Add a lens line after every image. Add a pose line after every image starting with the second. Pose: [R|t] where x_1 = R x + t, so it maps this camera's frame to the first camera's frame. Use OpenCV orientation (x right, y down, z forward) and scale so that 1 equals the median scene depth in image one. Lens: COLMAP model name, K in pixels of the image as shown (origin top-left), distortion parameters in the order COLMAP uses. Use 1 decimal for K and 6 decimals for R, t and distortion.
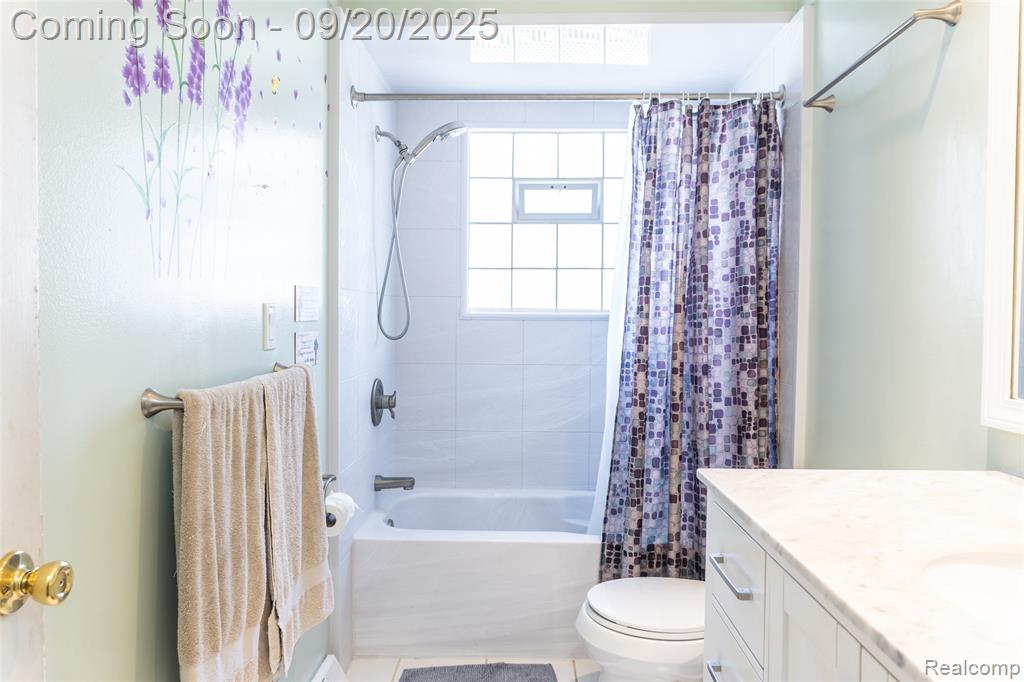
lens RADIAL K [[705.6, 0, 506.1], [0, 705.6, 334.5], [0, 0, 1]] dist [-0.015577, -0.002473]
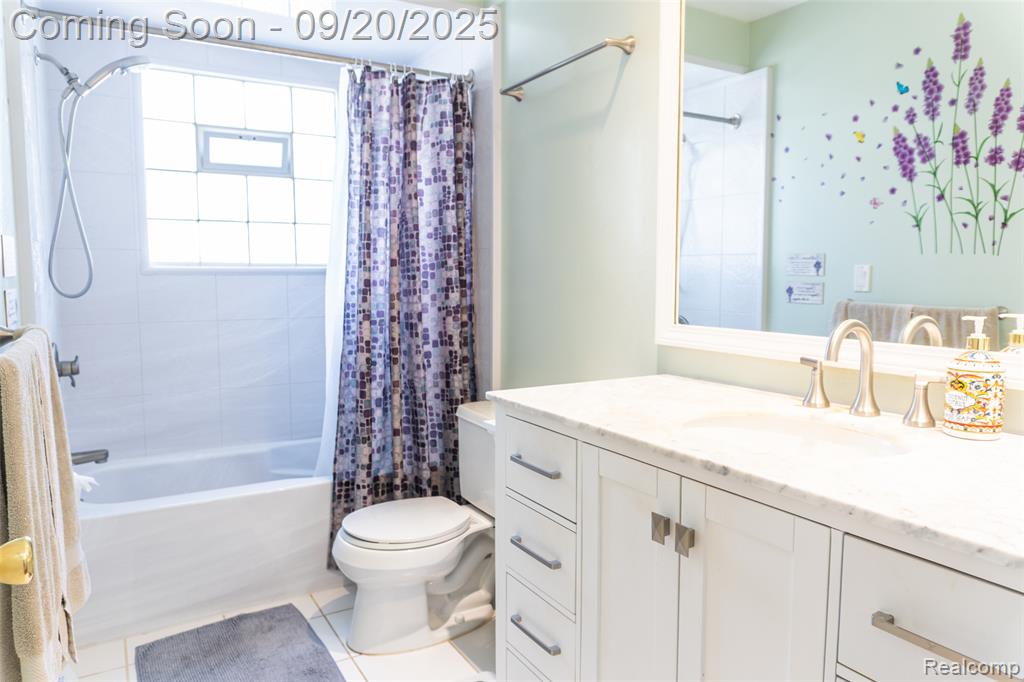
lens RADIAL K [[705.6, 0, 506.1], [0, 705.6, 334.5], [0, 0, 1]] dist [-0.015577, -0.002473]
pose [[0.845118, -0.051624, 0.532081, -0.203014], [0.017480, 0.997463, 0.069013, 0.002401], [-0.534294, -0.049023, 0.843876, -0.036621]]
